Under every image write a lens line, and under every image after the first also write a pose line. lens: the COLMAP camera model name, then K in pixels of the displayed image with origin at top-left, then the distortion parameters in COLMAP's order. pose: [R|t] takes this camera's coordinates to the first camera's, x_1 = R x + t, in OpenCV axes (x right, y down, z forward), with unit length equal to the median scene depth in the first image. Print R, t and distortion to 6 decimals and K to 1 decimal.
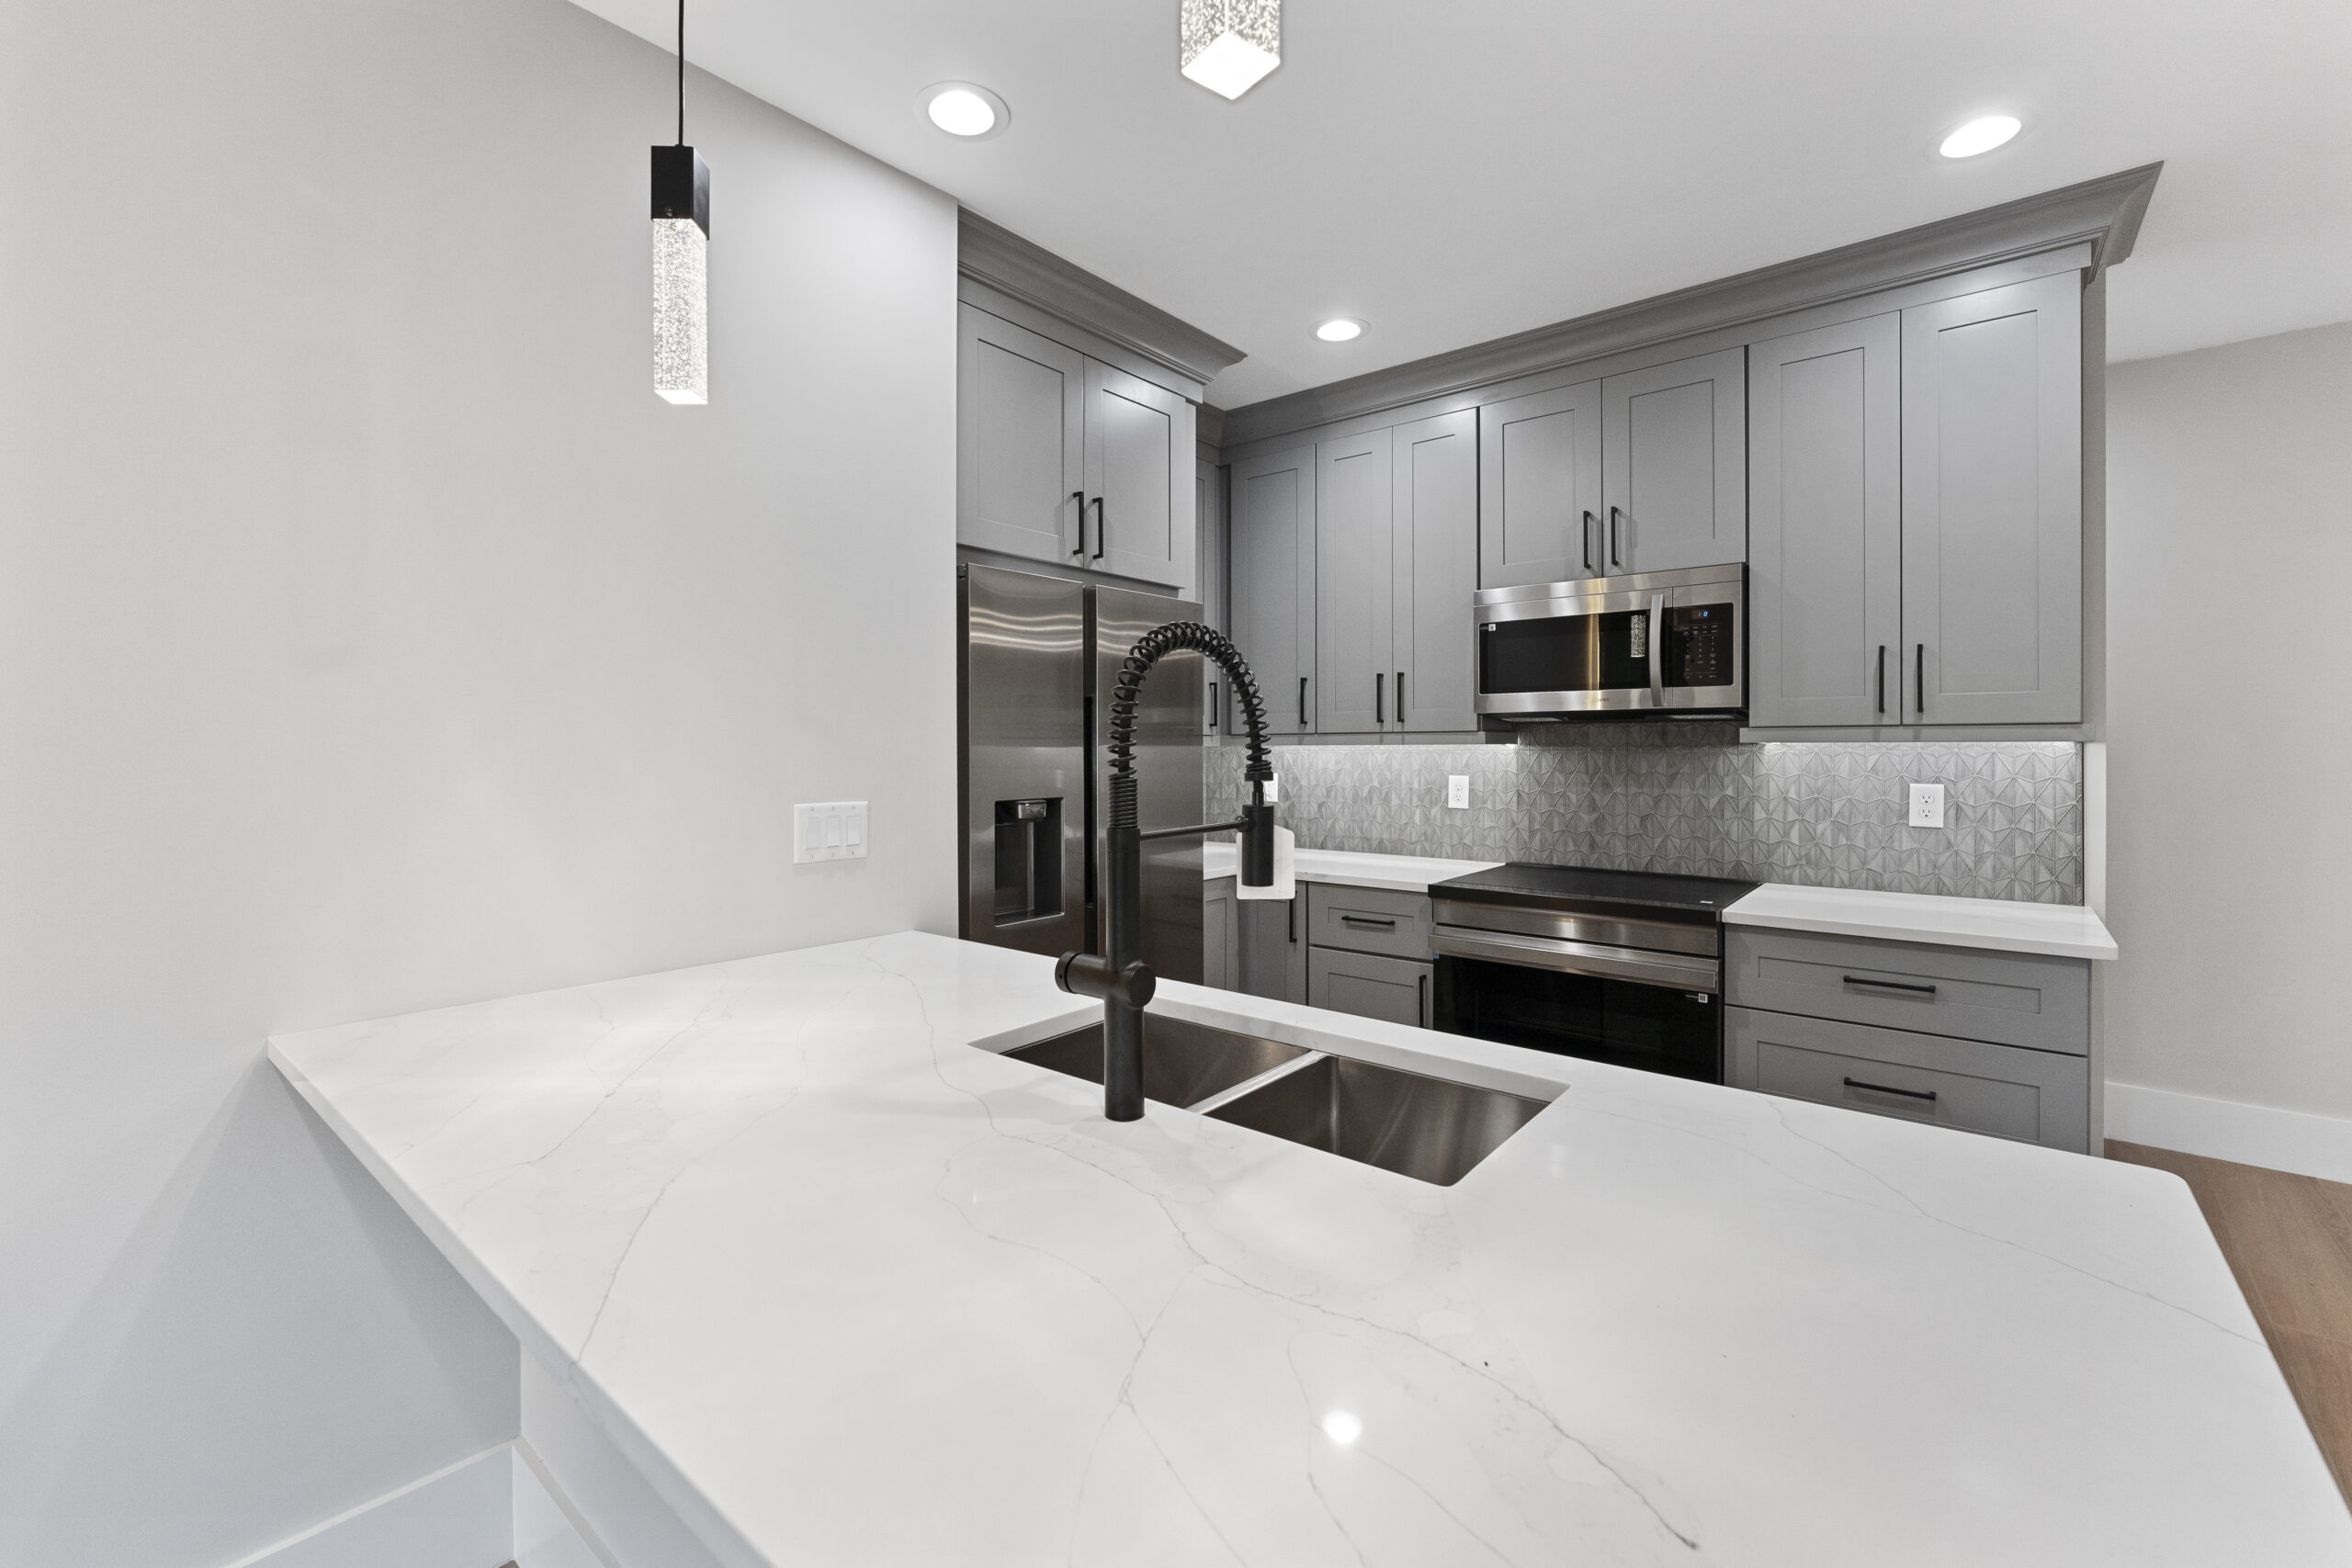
lens RADIAL K [[956.7, 0, 1159.9], [0, 956.7, 749.1], [0, 0, 1]] dist [-0.007809, 0.001829]
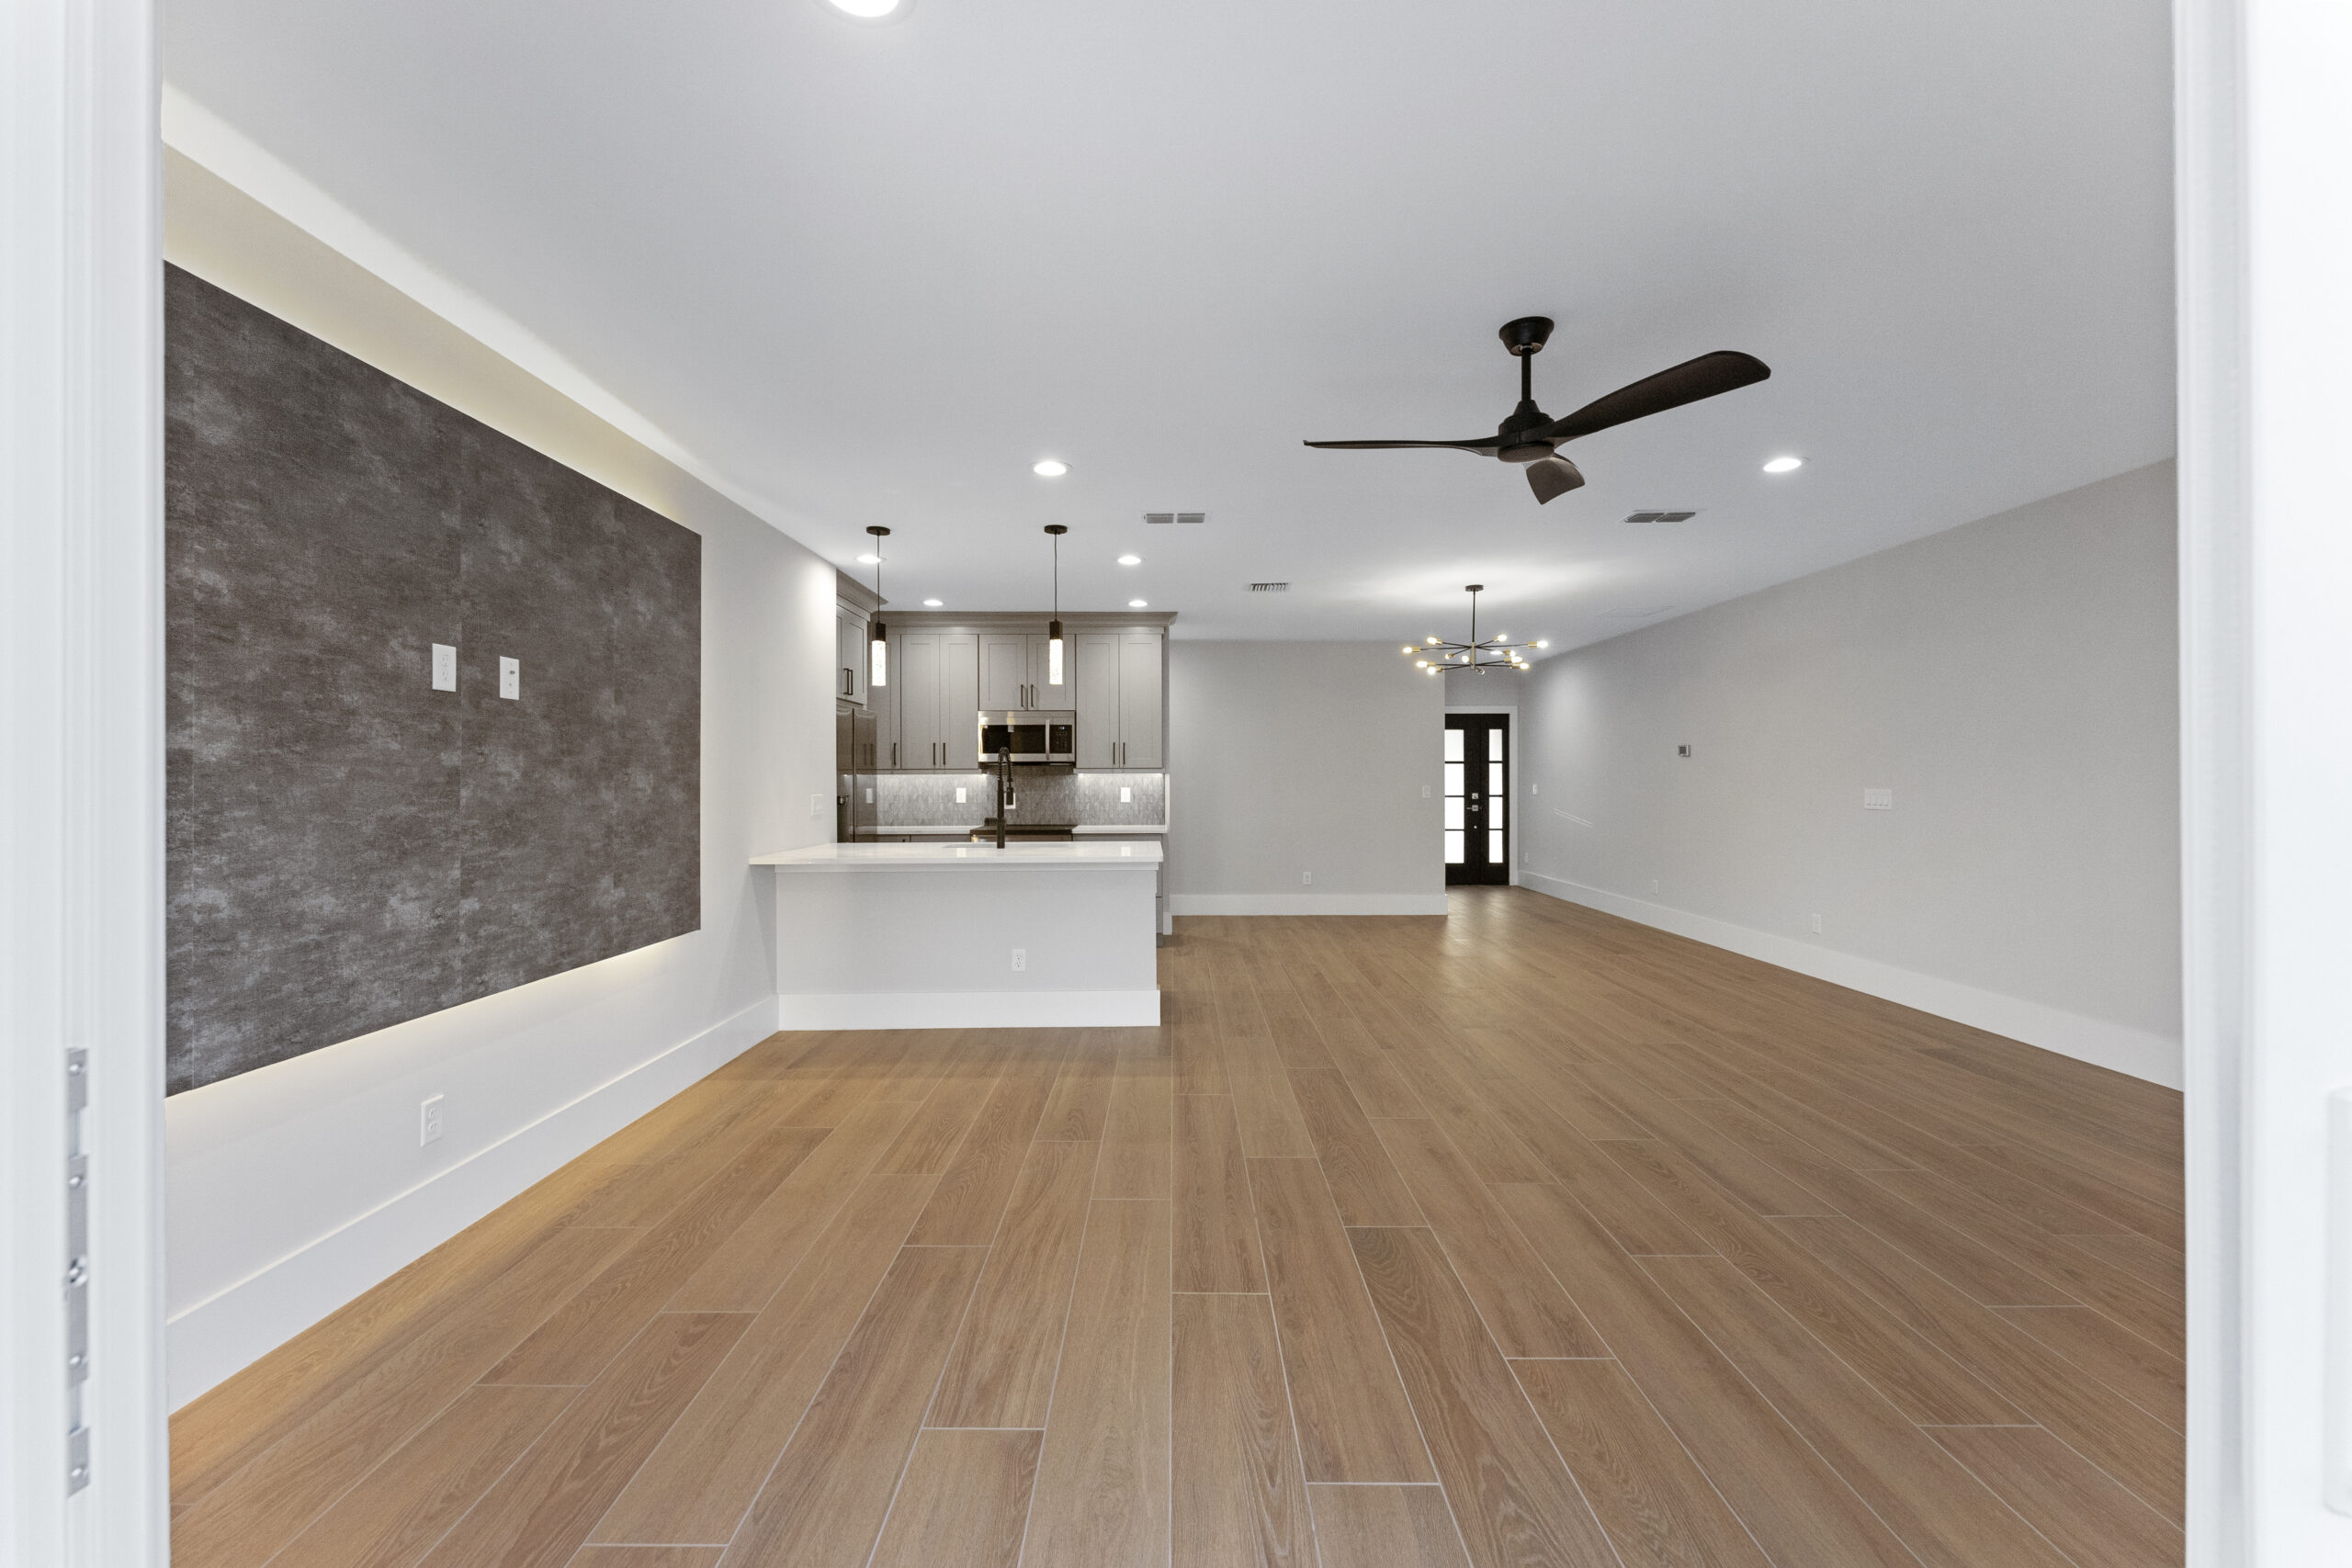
lens RADIAL K [[956.7, 0, 1141.6], [0, 956.7, 788.2], [0, 0, 1]] dist [-0.007809, 0.001829]
pose [[0.771570, -0.007732, 0.636097, -1.030718], [0.003017, 0.999959, 0.008496, 0.013130], [-0.636137, -0.004637, 0.771562, -1.304443]]
